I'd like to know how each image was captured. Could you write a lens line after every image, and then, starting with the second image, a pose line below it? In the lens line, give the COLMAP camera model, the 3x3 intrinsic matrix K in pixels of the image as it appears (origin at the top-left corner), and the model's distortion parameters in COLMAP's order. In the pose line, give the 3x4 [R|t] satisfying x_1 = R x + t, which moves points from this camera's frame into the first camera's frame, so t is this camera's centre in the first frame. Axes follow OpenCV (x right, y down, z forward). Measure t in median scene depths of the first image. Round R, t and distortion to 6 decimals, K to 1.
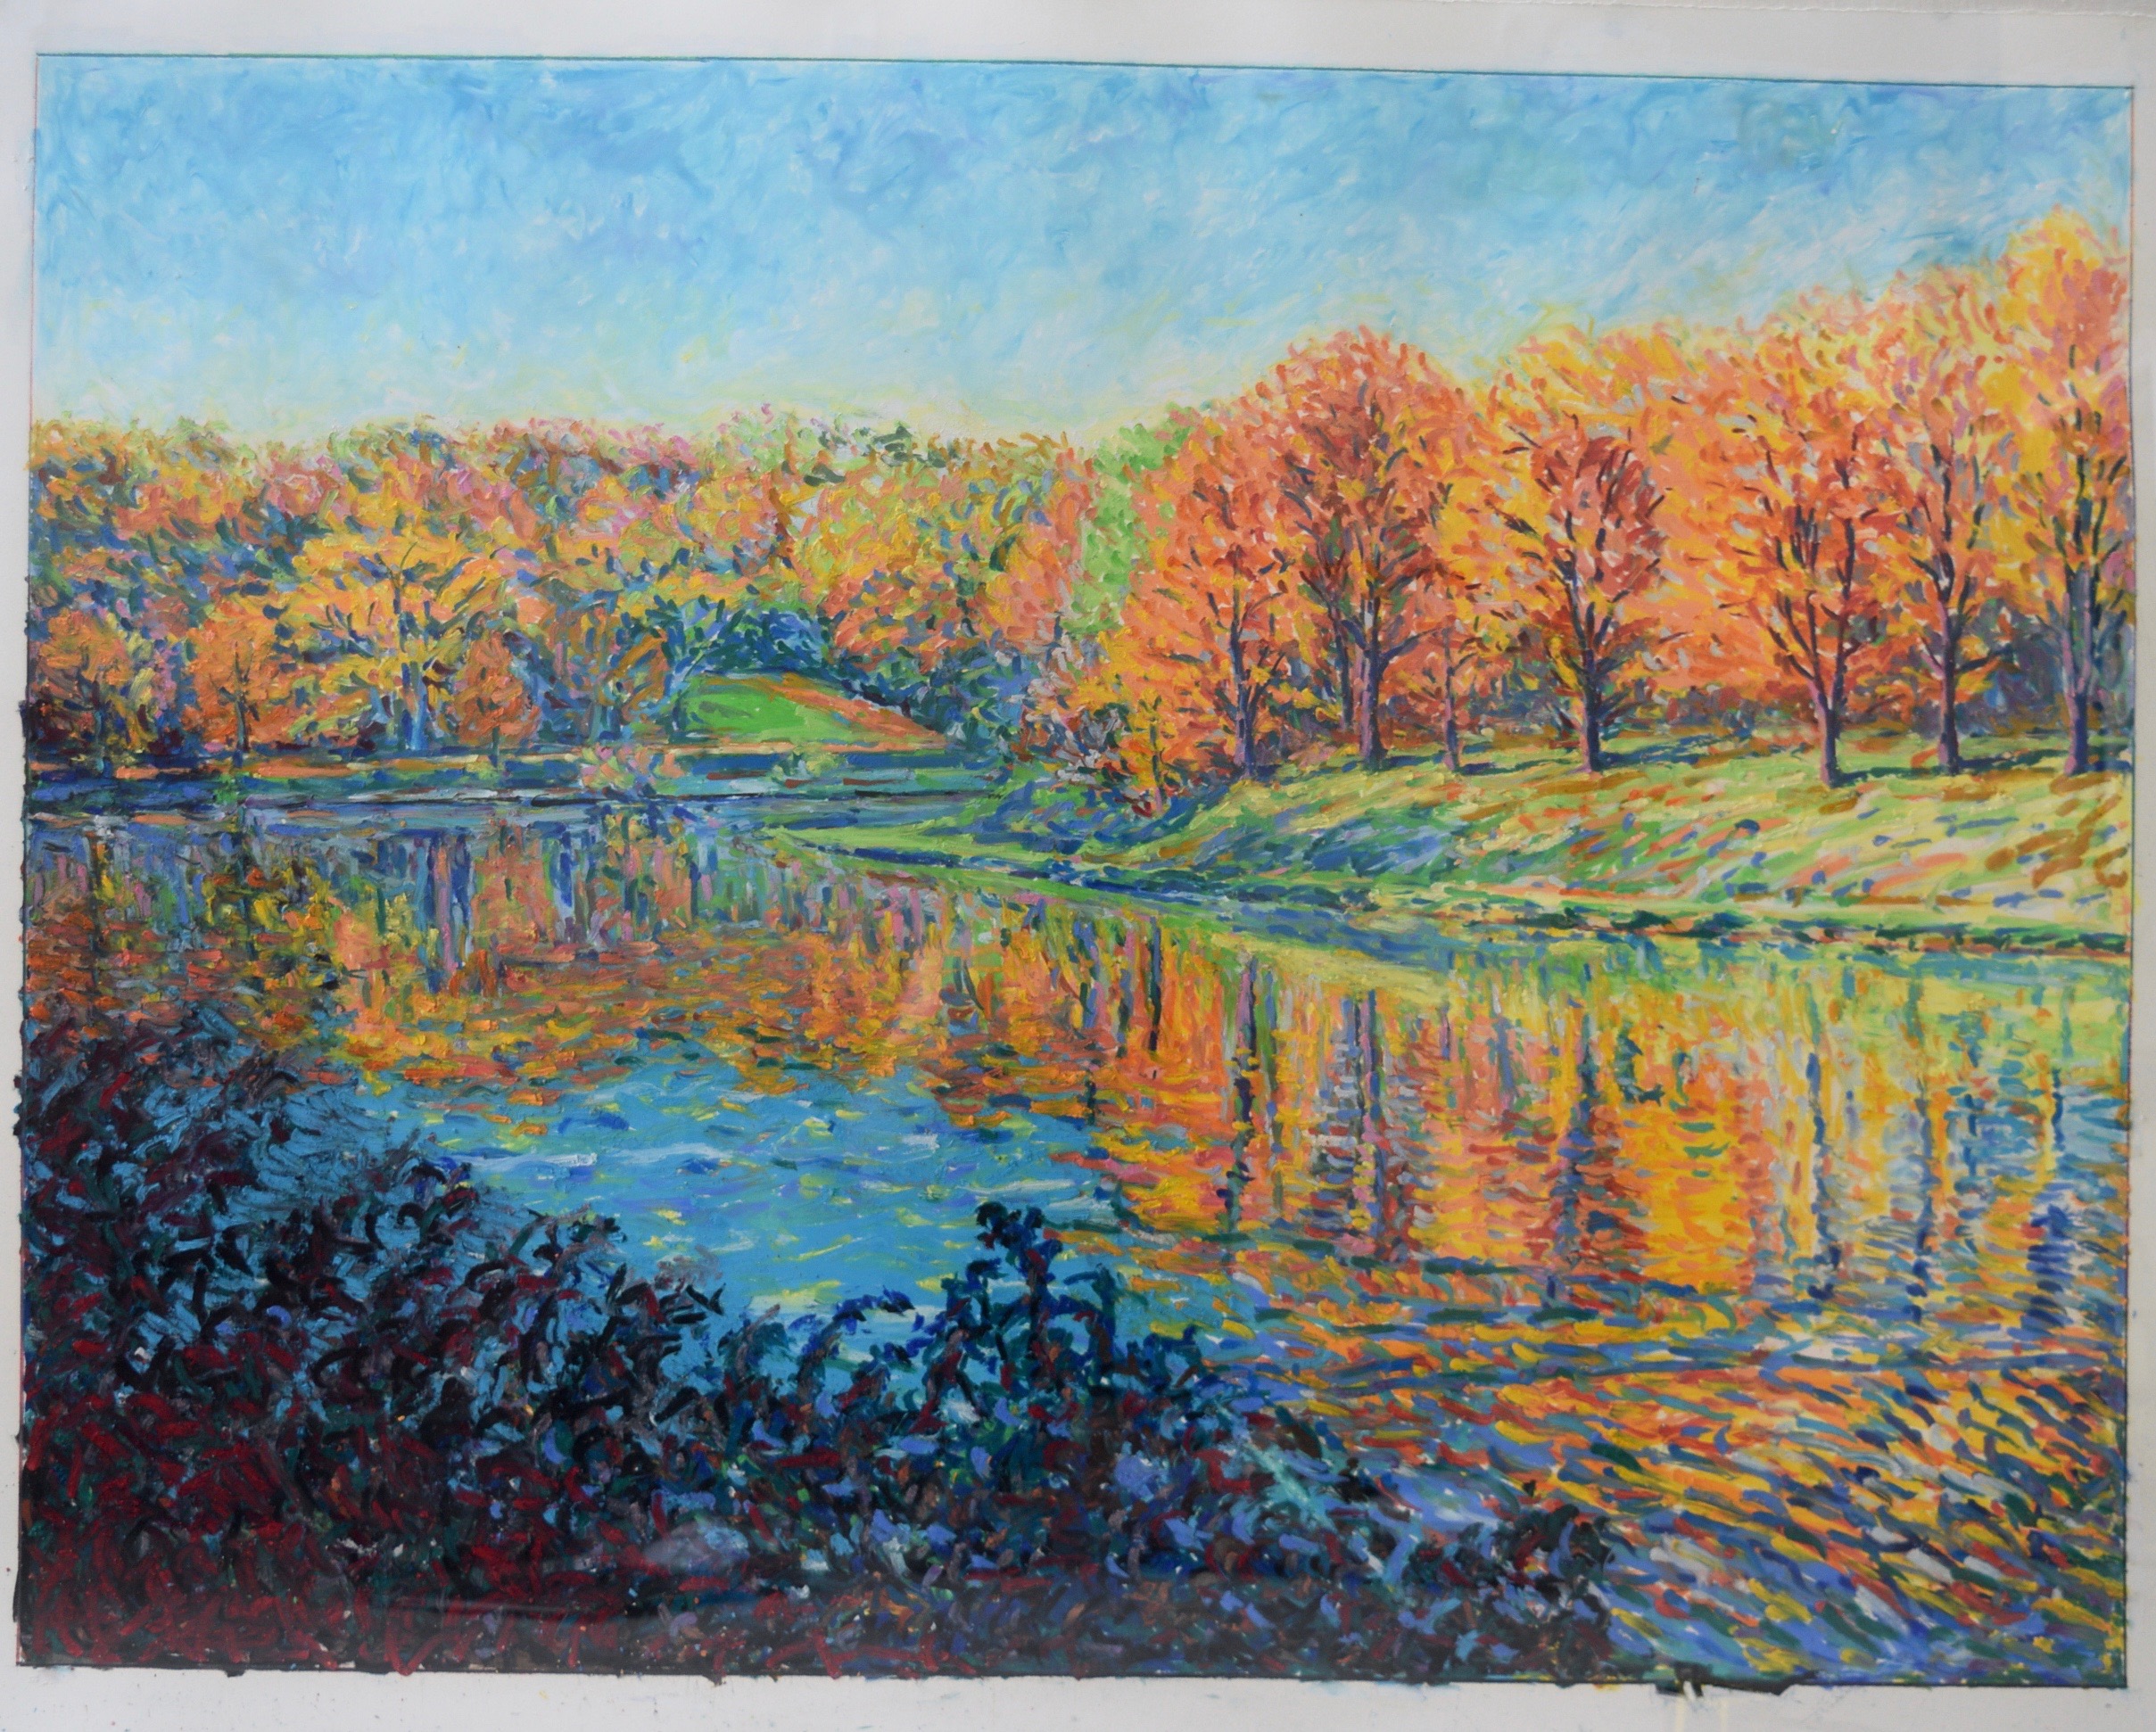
lens RADIAL K [[3218.5, 0, 1126.2], [0, 3218.5, 844.8], [0, 0, 1]] dist [-0.049866, 0.000000]
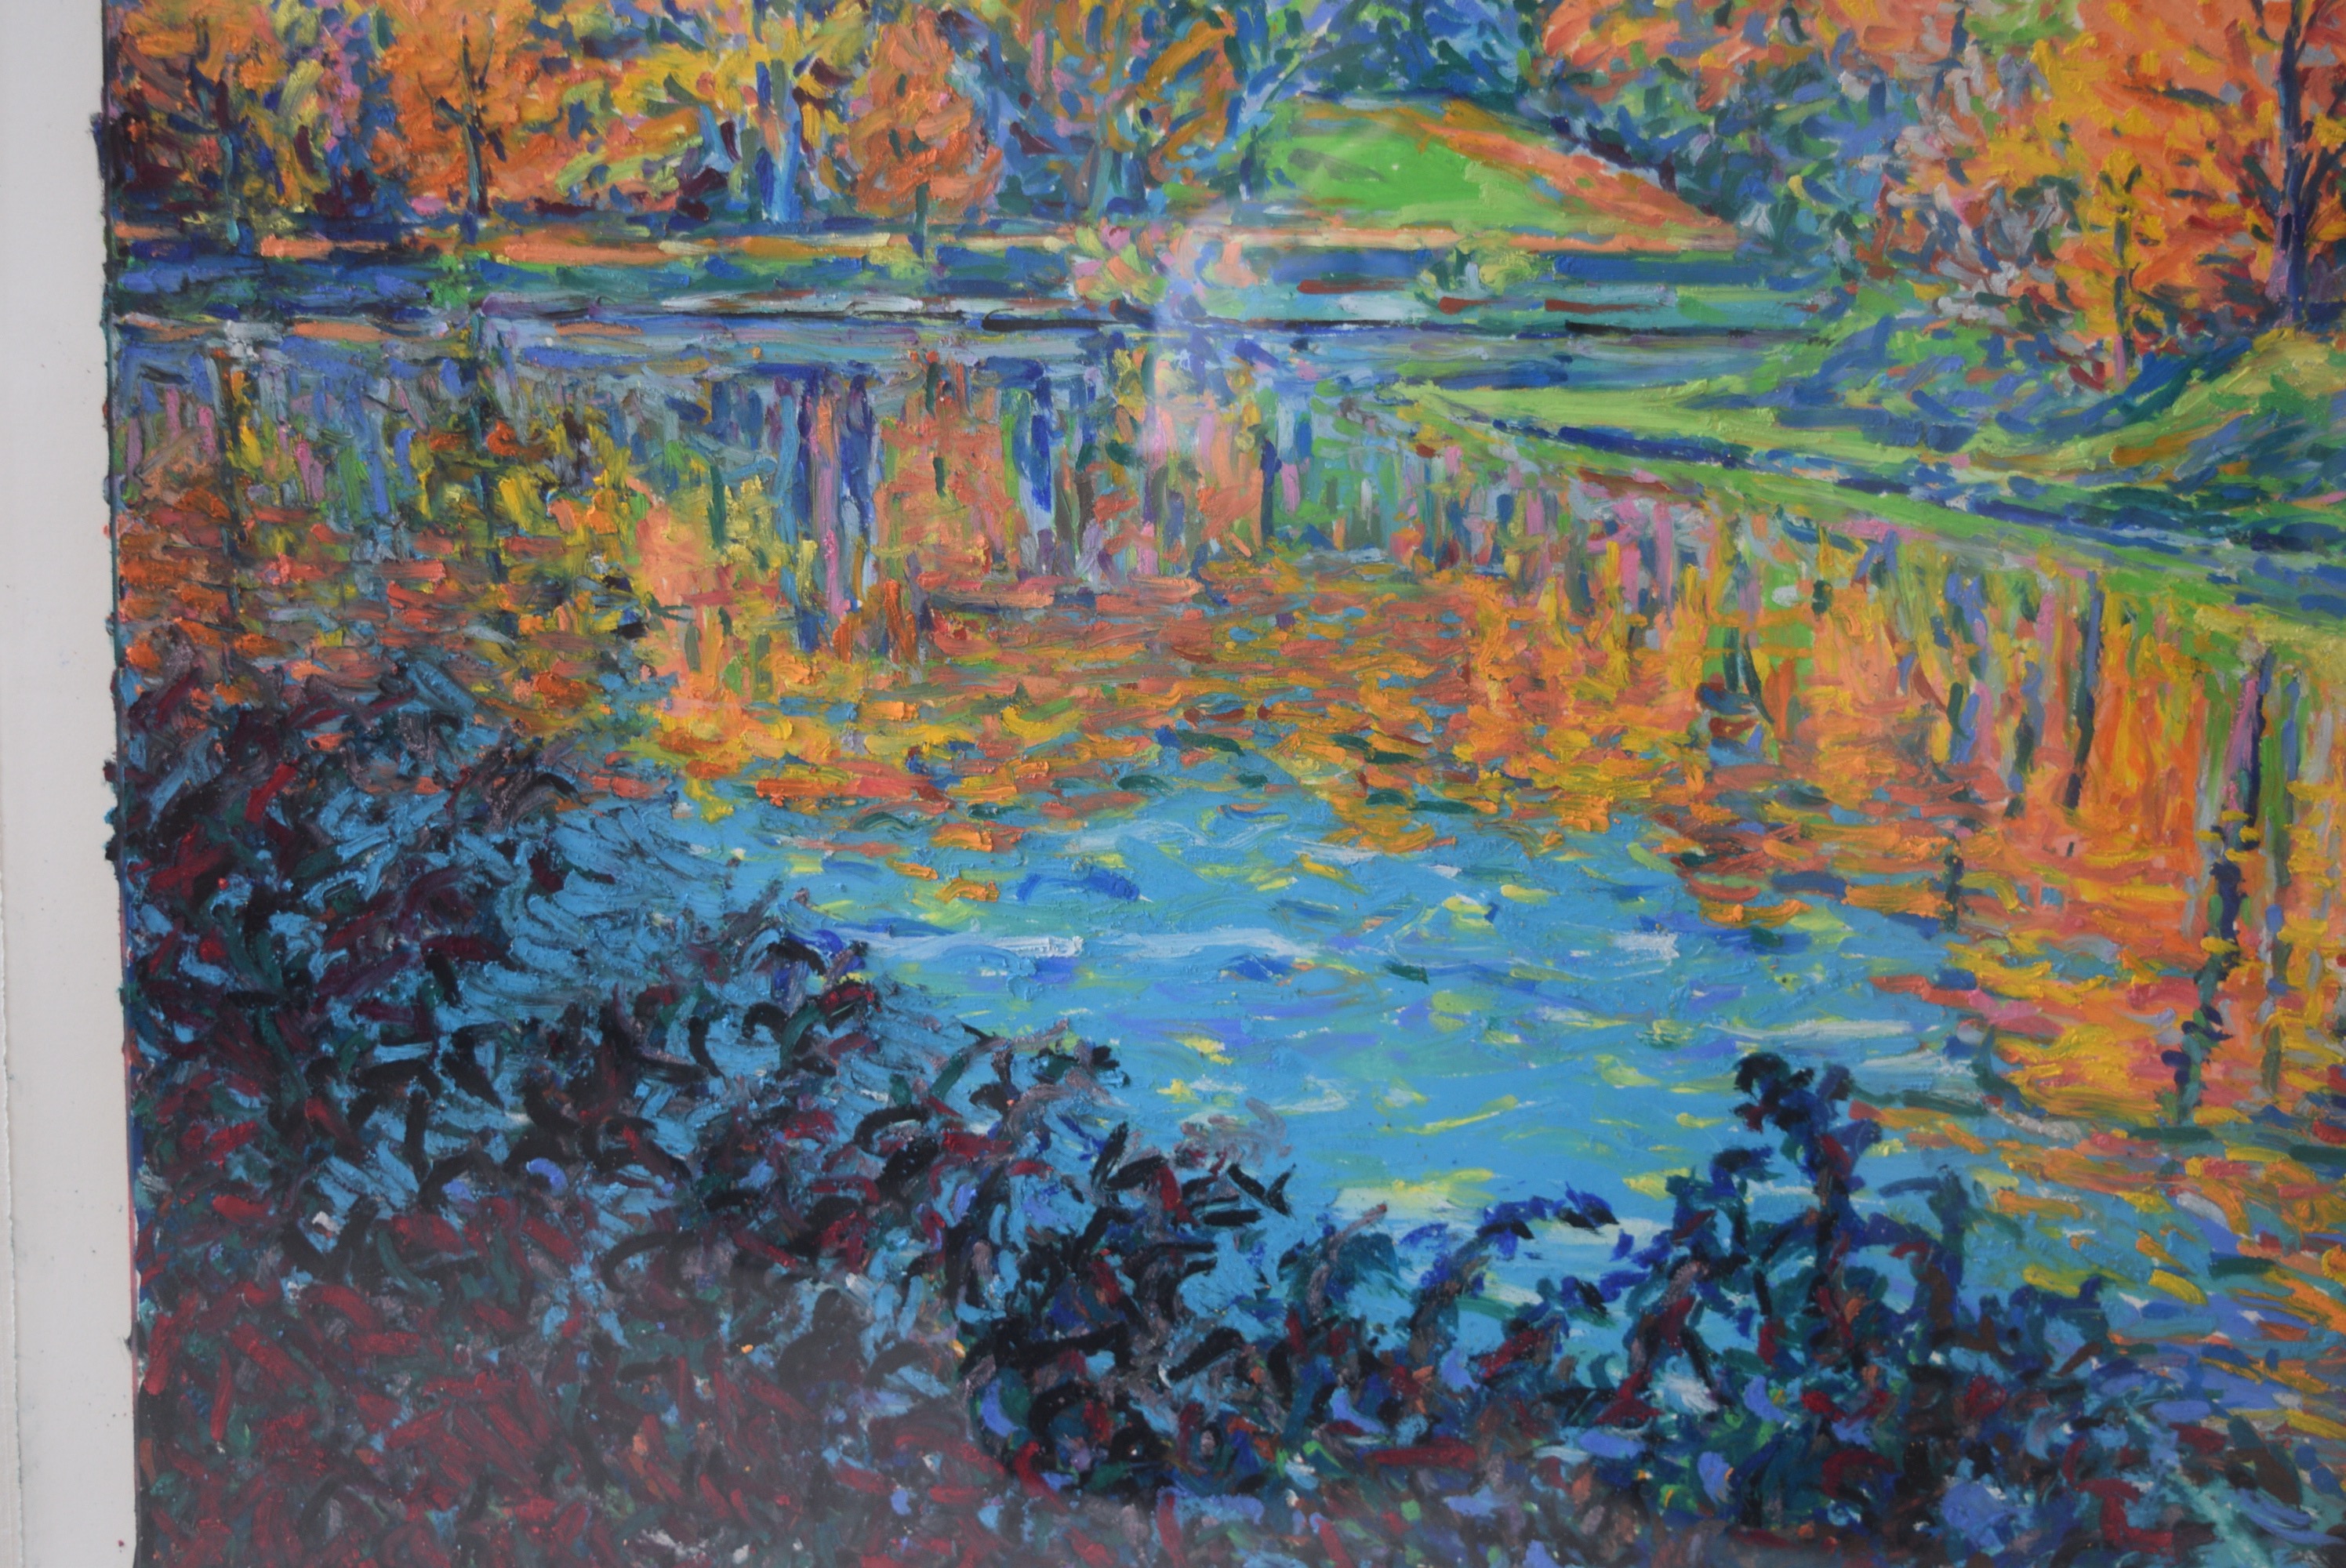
lens RADIAL K [[3101.6, 0, 1177.9], [0, 3101.6, 800.2], [0, 0, 1]] dist [-0.041383, 0.000000]
pose [[0.995377, 0.047479, -0.083490, -0.102094], [-0.030866, 0.981289, 0.190050, -0.035122], [0.090951, -0.186594, 0.978218, 0.458216]]
